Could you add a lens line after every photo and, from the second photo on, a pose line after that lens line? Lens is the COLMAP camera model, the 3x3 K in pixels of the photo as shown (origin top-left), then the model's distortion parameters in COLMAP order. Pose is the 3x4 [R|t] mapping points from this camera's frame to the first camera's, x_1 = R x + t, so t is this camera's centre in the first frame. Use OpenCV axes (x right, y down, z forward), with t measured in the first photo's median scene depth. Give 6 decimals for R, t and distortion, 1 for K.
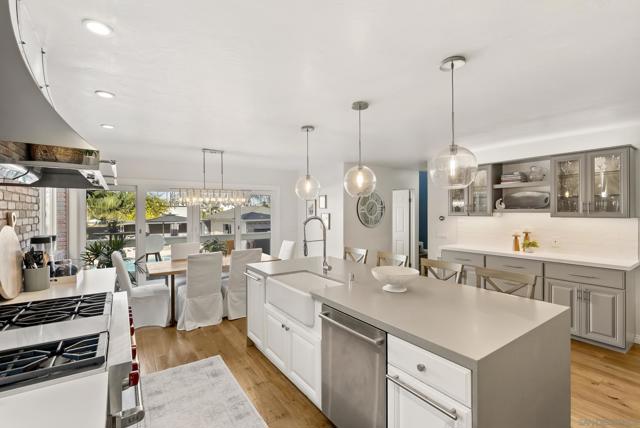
lens RADIAL K [[290.7, 0, 320.3], [0, 290.7, 212.8], [0, 0, 1]] dist [-0.008375, 0.004262]
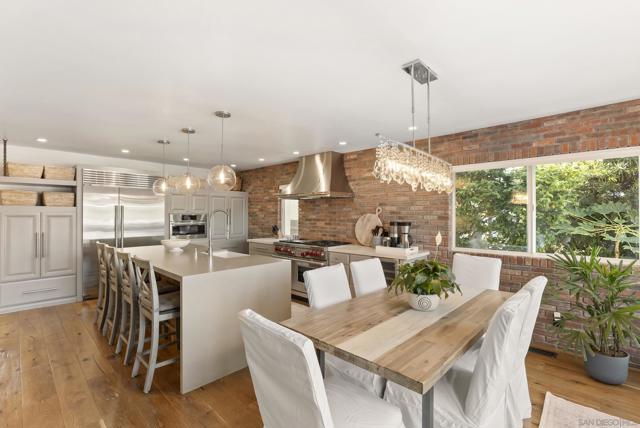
lens RADIAL K [[290.7, 0, 318.6], [0, 290.7, 215.2], [0, 0, 1]] dist [-0.008375, 0.004262]
pose [[-0.980535, 0.002590, -0.196327, -0.130632], [0.000469, 0.999941, 0.010850, 0.018836], [0.196343, 0.010547, -0.980478, 1.627554]]
